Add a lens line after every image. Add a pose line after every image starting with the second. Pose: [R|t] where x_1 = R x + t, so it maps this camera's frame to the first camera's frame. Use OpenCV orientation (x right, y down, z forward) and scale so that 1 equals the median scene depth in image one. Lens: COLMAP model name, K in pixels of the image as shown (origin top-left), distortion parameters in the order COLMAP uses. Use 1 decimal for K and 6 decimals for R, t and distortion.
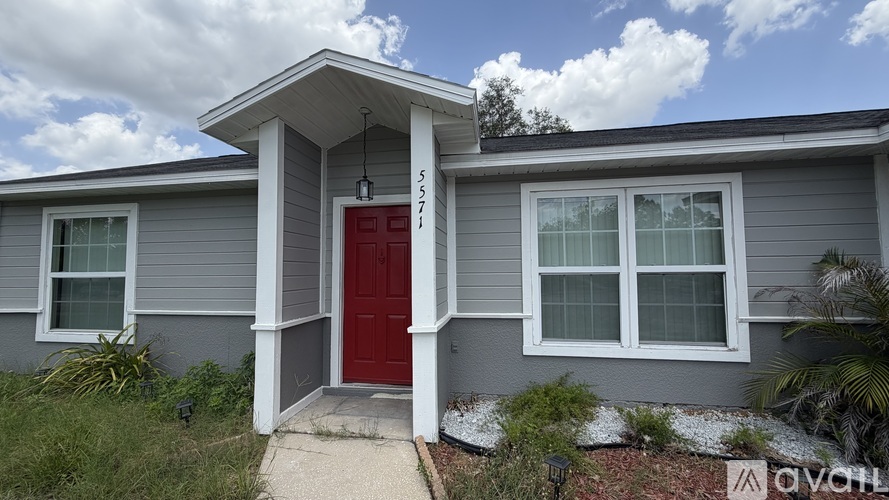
lens RADIAL K [[353.4, 0, 436.3], [0, 353.4, 246.1], [0, 0, 1]] dist [-0.000217, -0.000076]
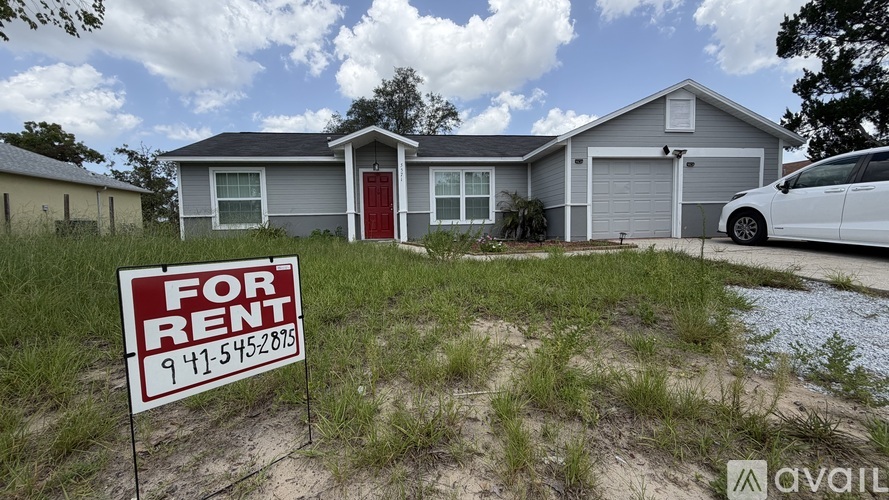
lens RADIAL K [[353.4, 0, 441.3], [0, 353.4, 252.5], [0, 0, 1]] dist [-0.000217, -0.000076]
pose [[0.953199, -0.034520, 0.300367, -0.572319], [-0.006128, 0.991051, 0.133343, 0.137416], [-0.302282, -0.128943, 0.944457, -1.891312]]
